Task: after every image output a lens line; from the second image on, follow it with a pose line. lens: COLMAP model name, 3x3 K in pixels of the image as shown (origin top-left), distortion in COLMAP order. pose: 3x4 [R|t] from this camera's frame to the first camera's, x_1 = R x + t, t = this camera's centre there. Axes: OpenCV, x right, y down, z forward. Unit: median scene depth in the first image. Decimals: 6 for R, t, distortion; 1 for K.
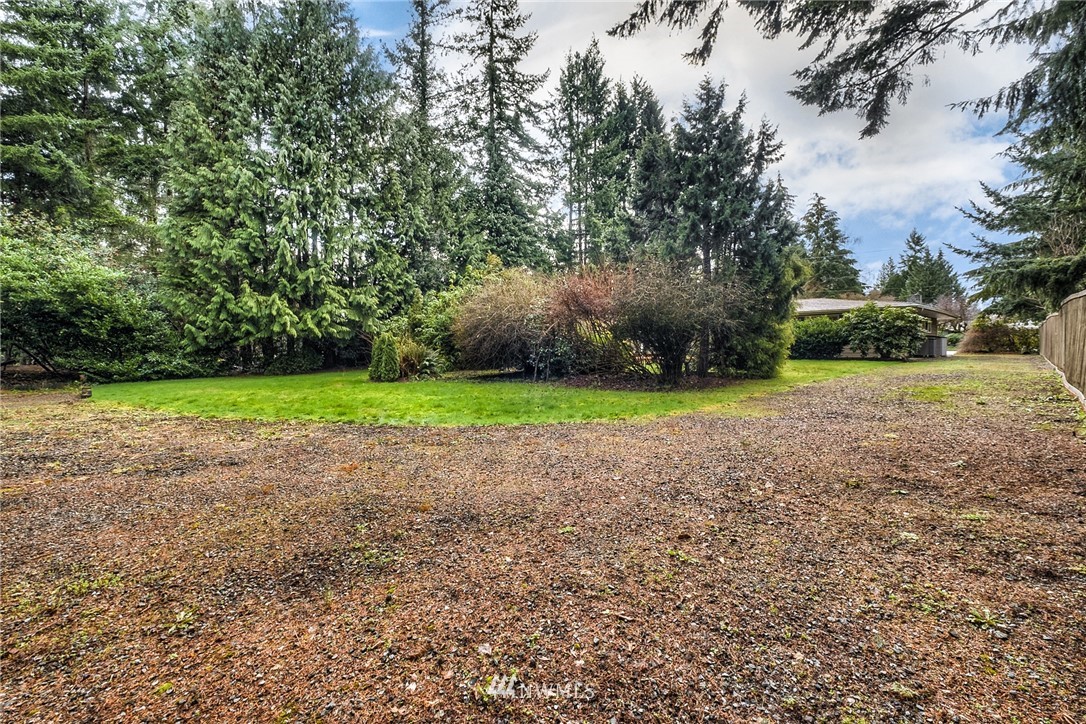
lens RADIAL K [[487.5, 0, 544.8], [0, 487.5, 356.9], [0, 0, 1]] dist [0.013384, -0.004266]
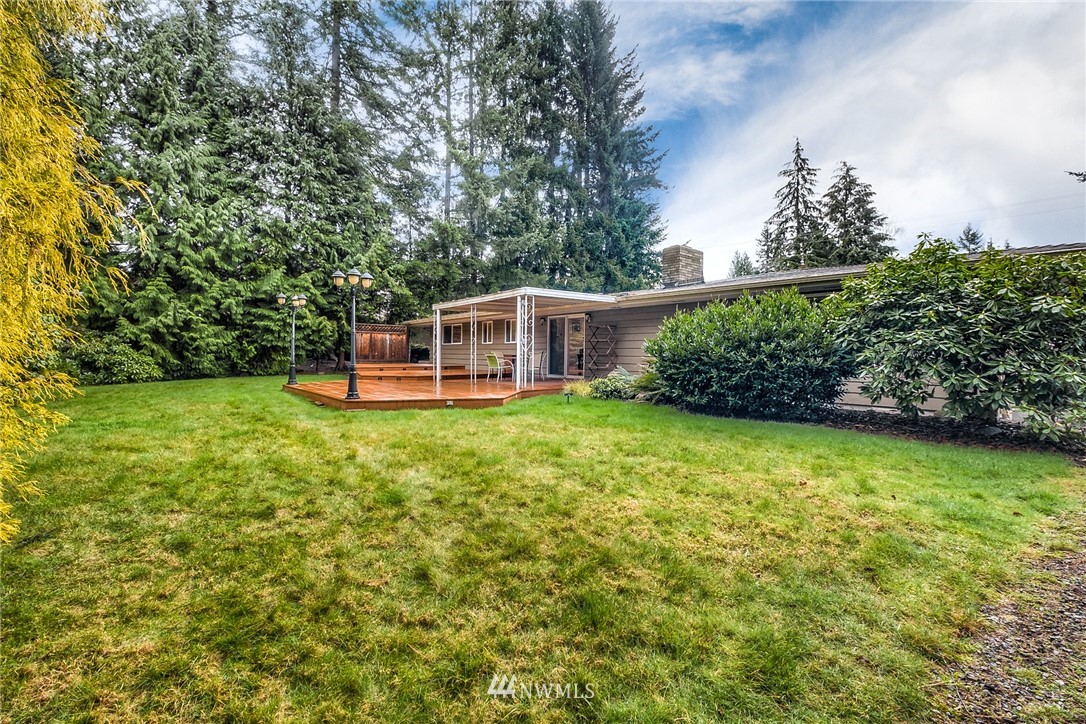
lens RADIAL K [[487.5, 0, 544.6], [0, 487.5, 357.3], [0, 0, 1]] dist [0.013384, -0.004266]
pose [[0.998159, 0.020548, -0.057057, 0.137438], [-0.021153, 0.999726, -0.010009, -0.009271], [0.056835, 0.011197, 0.998321, 0.211845]]
